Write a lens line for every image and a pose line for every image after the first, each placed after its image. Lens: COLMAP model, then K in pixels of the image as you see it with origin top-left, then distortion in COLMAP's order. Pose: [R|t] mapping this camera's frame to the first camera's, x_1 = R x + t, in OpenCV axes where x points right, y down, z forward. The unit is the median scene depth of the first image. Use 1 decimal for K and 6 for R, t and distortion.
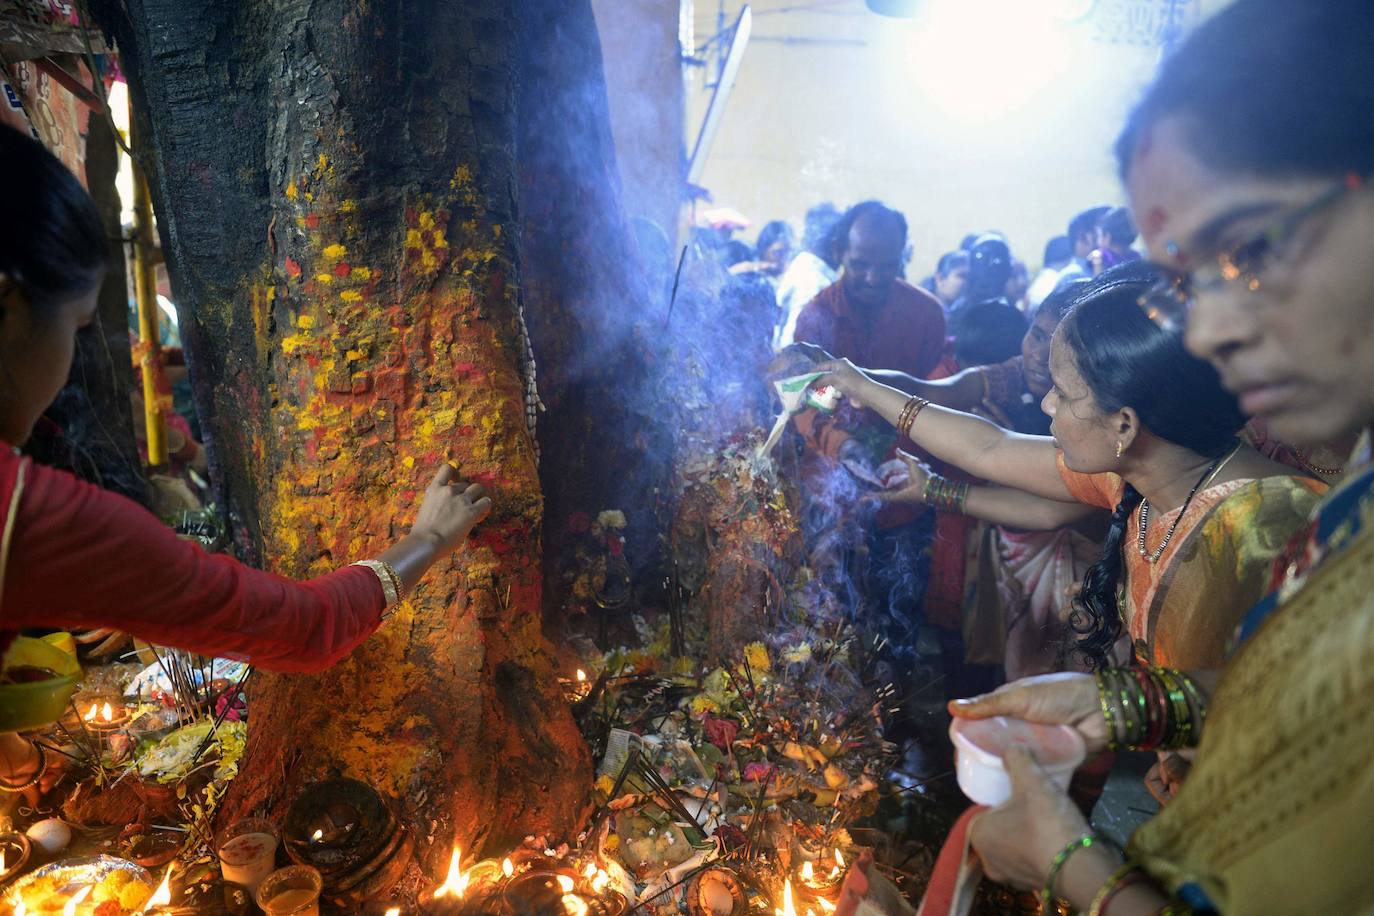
lens RADIAL K [[1315.9, 0, 663.6], [0, 1315.9, 454.5], [0, 0, 1]] dist [-0.014868, 0.026077]
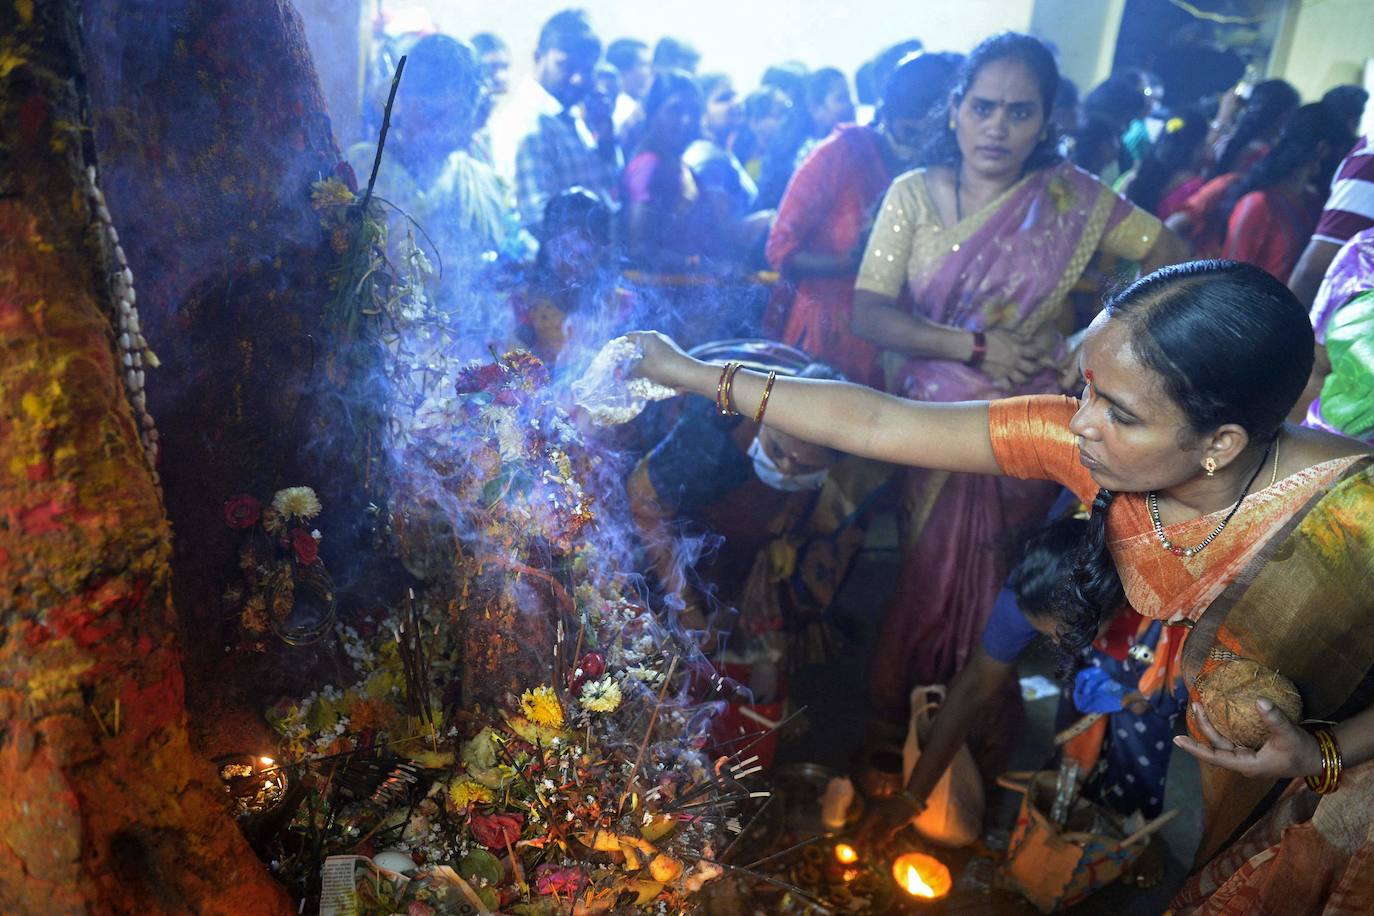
lens RADIAL K [[1056.9, 0, 687.0], [0, 1056.9, 458.0], [0, 0, 1]] dist [-0.056084, -0.003655]
pose [[0.945228, -0.061342, 0.320594, -0.024245], [-0.004415, 0.979690, 0.200467, -0.081497], [-0.326380, -0.190902, 0.925760, 0.519793]]
